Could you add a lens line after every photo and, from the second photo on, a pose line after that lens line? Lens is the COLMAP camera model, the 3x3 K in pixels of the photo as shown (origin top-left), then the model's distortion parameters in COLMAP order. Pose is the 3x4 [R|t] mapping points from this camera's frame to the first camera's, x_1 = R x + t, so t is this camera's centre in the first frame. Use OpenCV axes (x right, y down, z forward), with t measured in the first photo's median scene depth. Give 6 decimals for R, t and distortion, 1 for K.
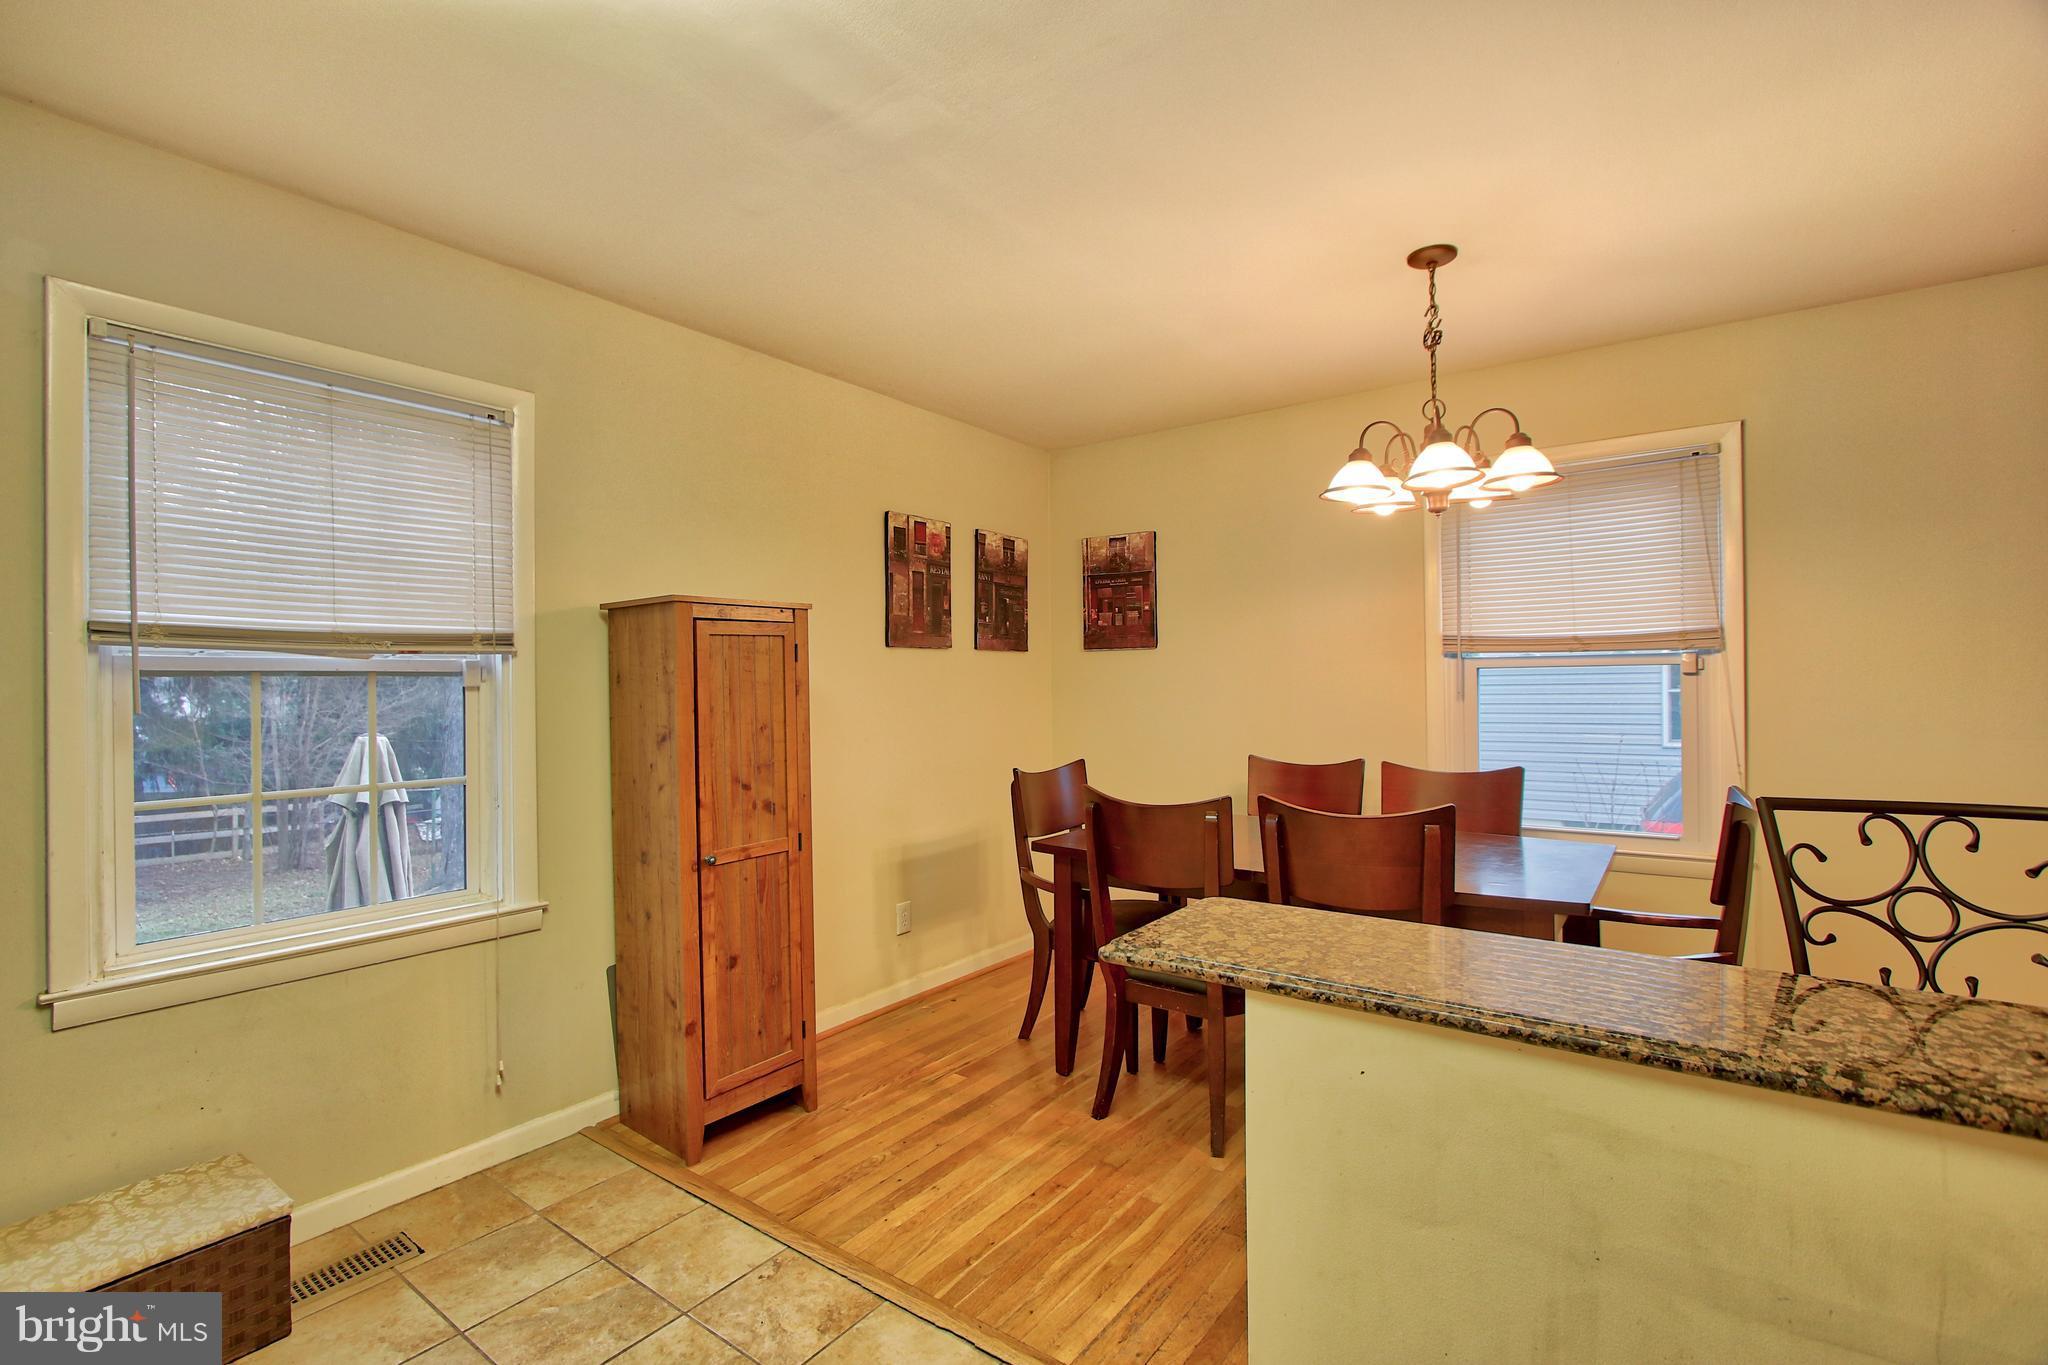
lens RADIAL K [[952.0, 0, 1003.6], [0, 952.0, 693.8], [0, 0, 1]] dist [-0.014131, -0.001467]
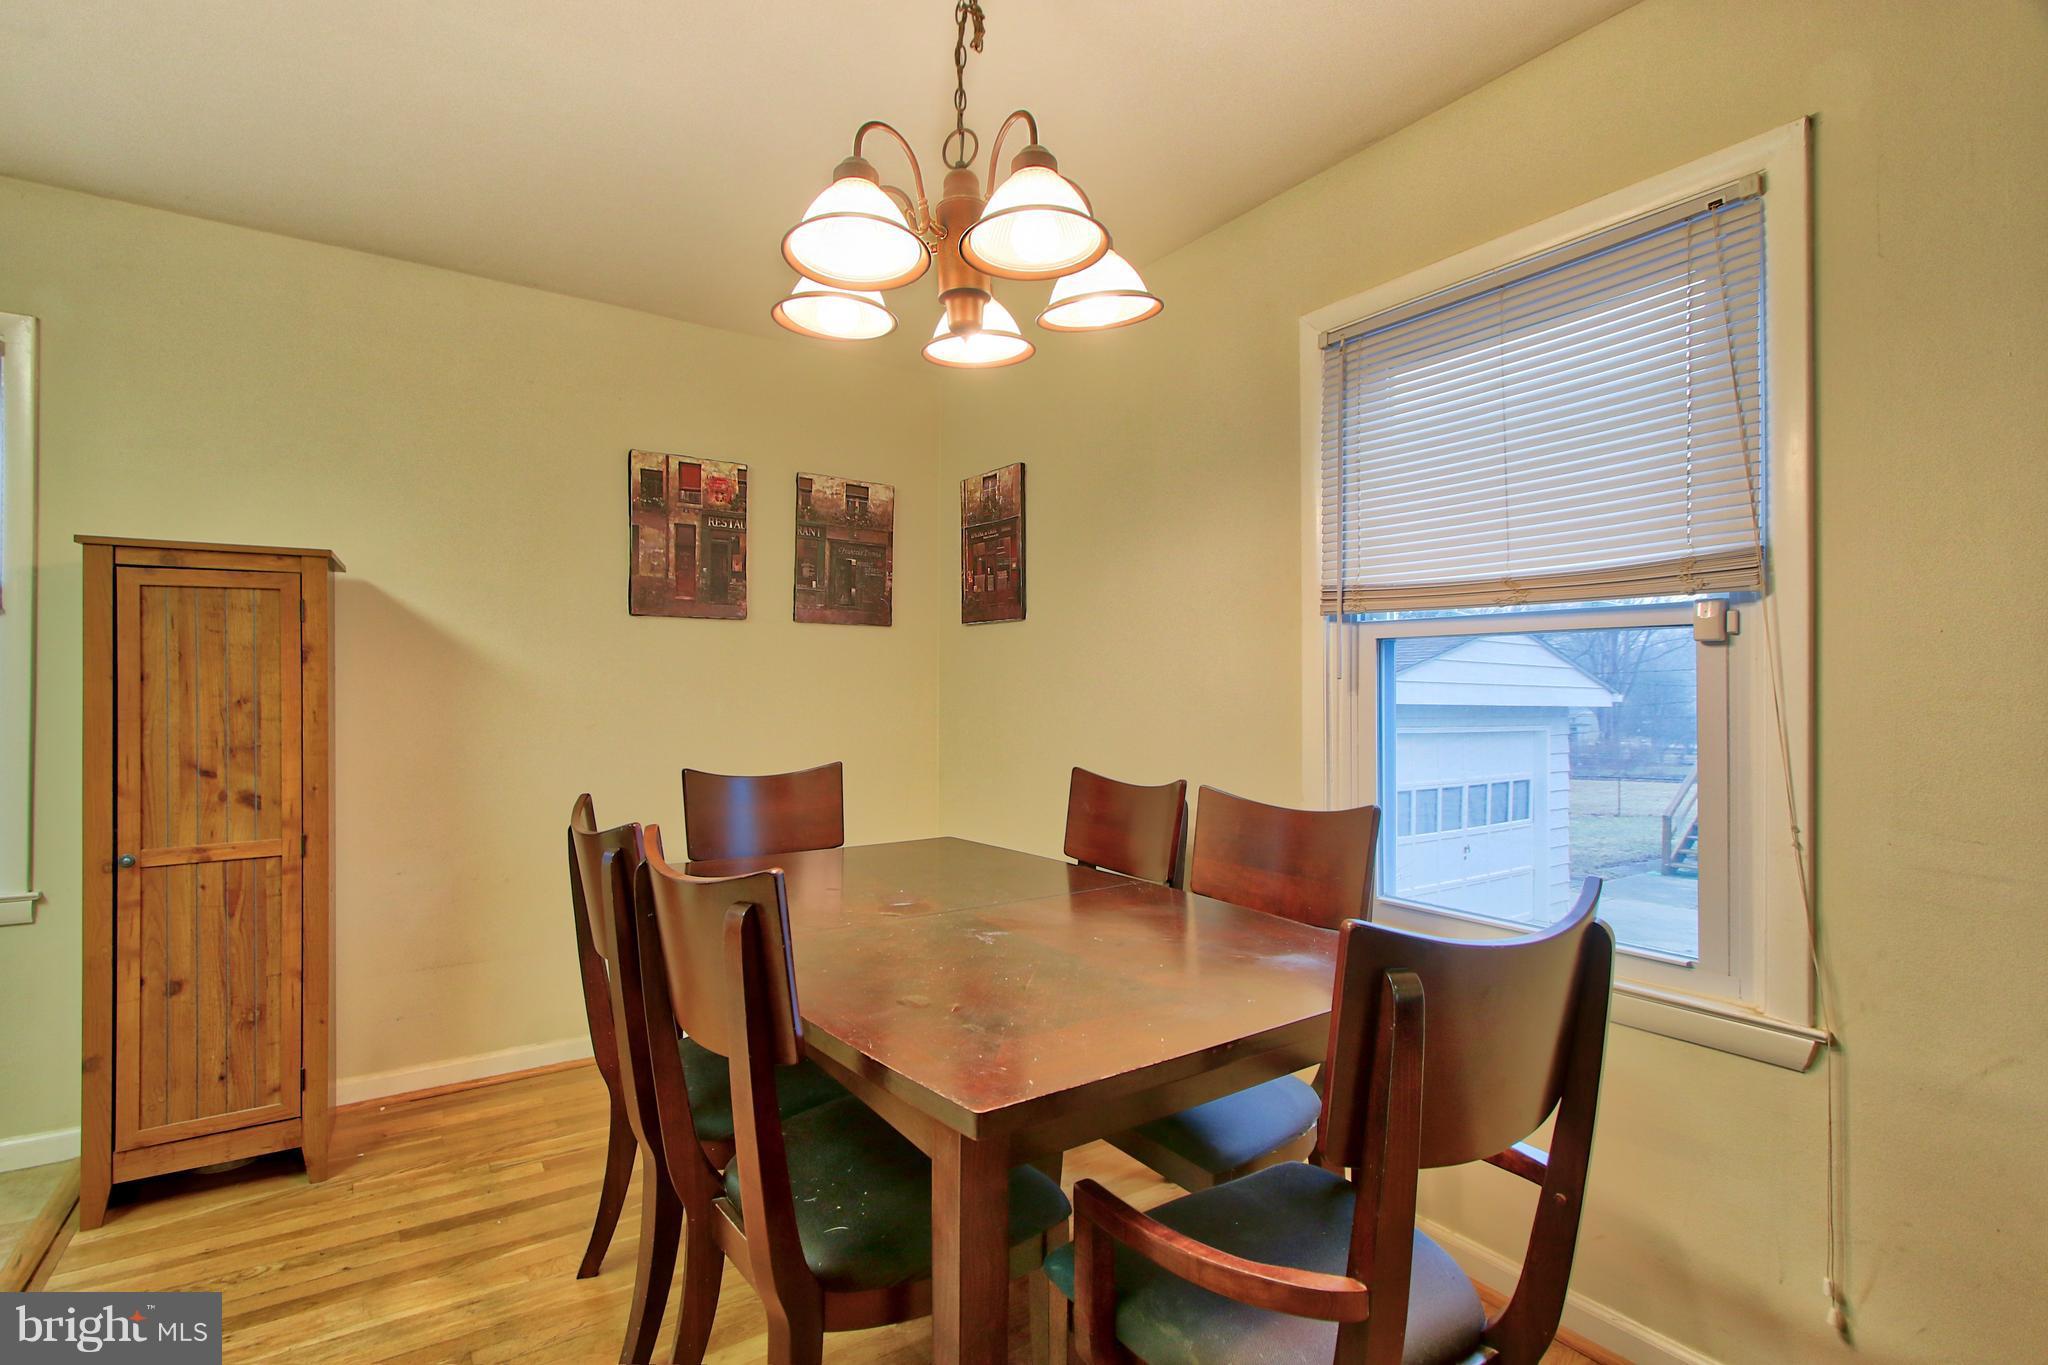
lens RADIAL K [[952.0, 0, 1011.5], [0, 952.0, 696.9], [0, 0, 1]] dist [-0.014131, -0.001467]
pose [[0.943085, 0.019256, -0.331995, 0.561868], [-0.019249, 0.999809, 0.003311, 0.014542], [0.331995, 0.003268, 0.943275, 0.410339]]
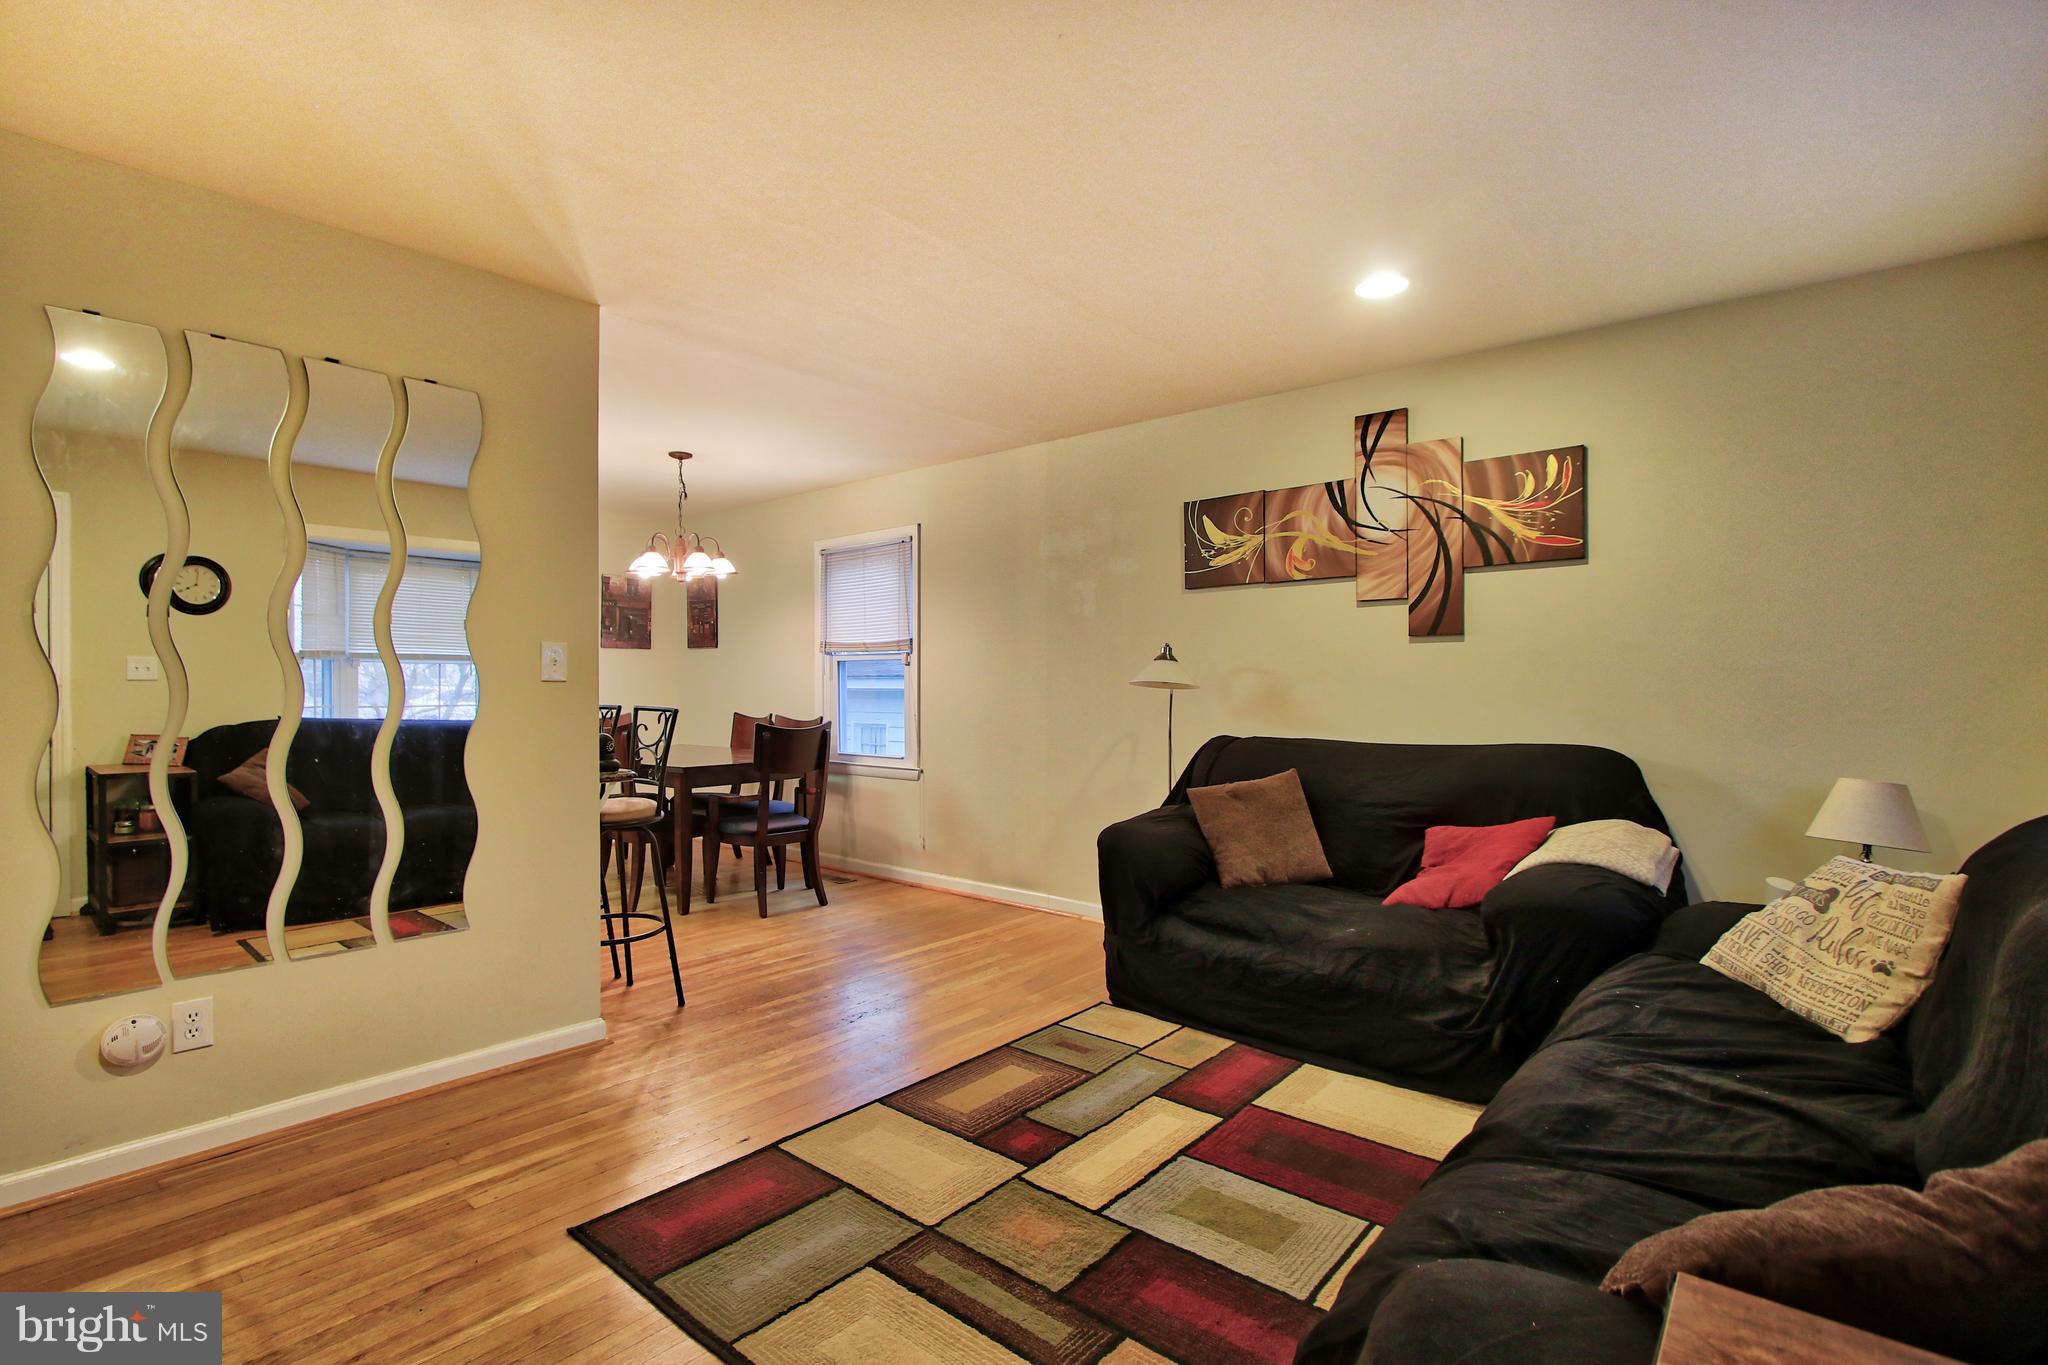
lens RADIAL K [[952.0, 0, 998.4], [0, 952.0, 698.4], [0, 0, 1]] dist [-0.014131, -0.001467]
pose [[0.996032, 0.012476, -0.088120, 1.091316], [-0.011726, 0.999891, 0.009019, 0.025323], [0.088223, -0.007950, 0.996069, -0.788550]]
